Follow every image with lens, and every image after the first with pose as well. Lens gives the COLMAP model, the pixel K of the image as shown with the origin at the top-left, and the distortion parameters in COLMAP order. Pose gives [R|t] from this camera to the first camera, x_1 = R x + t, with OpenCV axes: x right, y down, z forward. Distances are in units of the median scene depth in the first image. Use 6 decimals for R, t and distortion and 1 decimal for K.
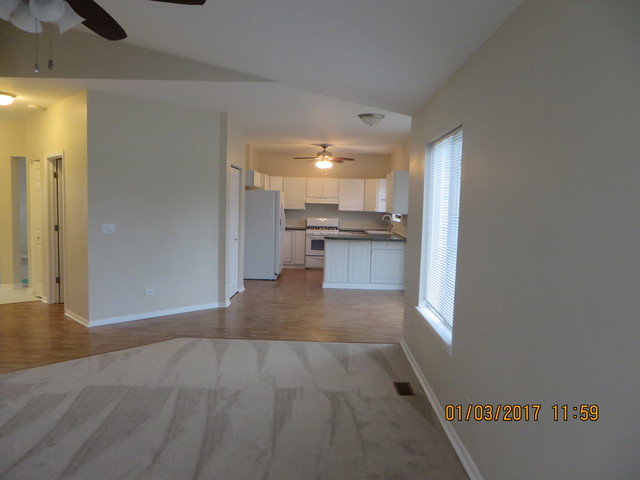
lens RADIAL K [[481.1, 0, 319.0], [0, 481.1, 238.2], [0, 0, 1]] dist [-0.004550, -0.000037]
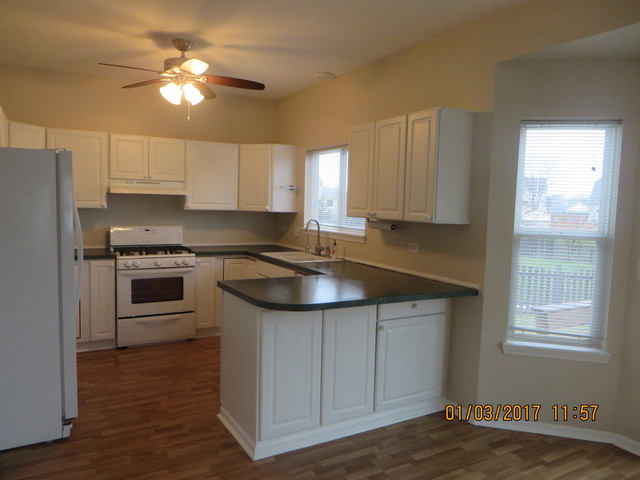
lens RADIAL K [[481.1, 0, 319.0], [0, 481.1, 238.2], [0, 0, 1]] dist [-0.004550, -0.000037]
pose [[0.860950, -0.040313, 0.507089, -0.085334], [0.031621, 0.999168, 0.025746, -0.038562], [-0.507705, -0.006131, 0.861509, 0.545424]]
